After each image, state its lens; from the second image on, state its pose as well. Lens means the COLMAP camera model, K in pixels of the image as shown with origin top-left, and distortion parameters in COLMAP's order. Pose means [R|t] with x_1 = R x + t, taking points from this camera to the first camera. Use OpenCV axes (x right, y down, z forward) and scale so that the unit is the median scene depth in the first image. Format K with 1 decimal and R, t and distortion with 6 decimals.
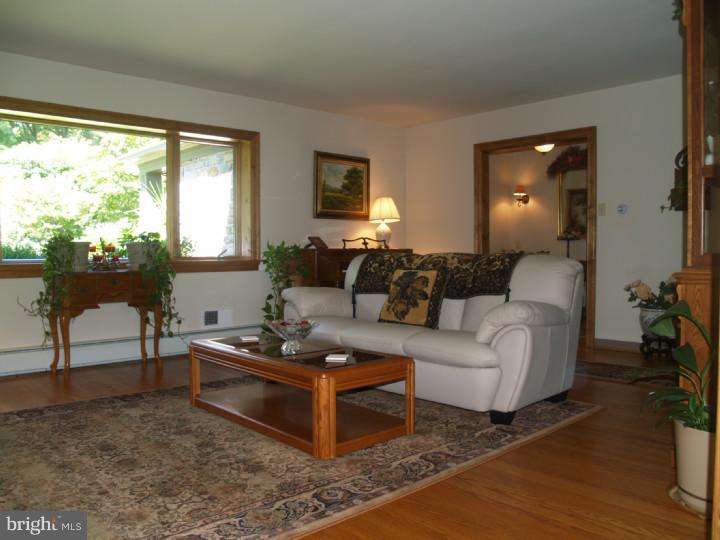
lens RADIAL K [[588.7, 0, 360.0], [0, 588.7, 270.0], [0, 0, 1]] dist [-0.131818, 0.094455]
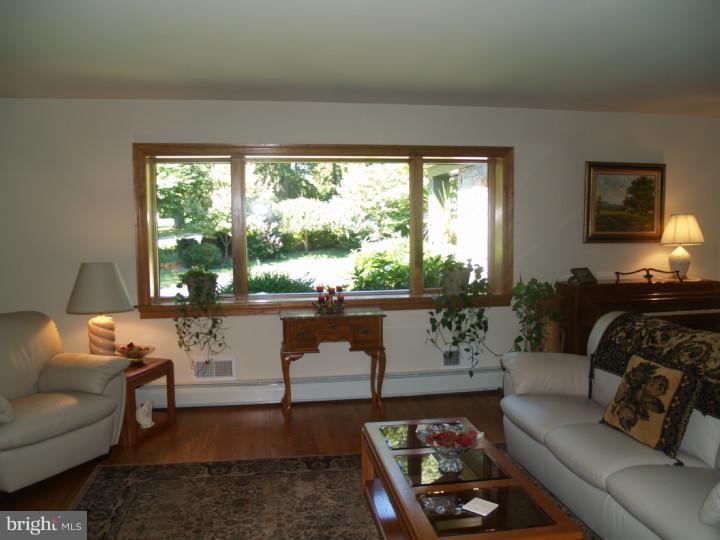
lens RADIAL K [[588.7, 0, 360.0], [0, 588.7, 270.0], [0, 0, 1]] dist [-0.131818, 0.094455]
pose [[0.838397, 0.041894, -0.543448, 0.112548], [-0.014175, 0.998380, 0.055096, -0.099729], [0.544876, -0.038489, 0.837633, 0.151134]]
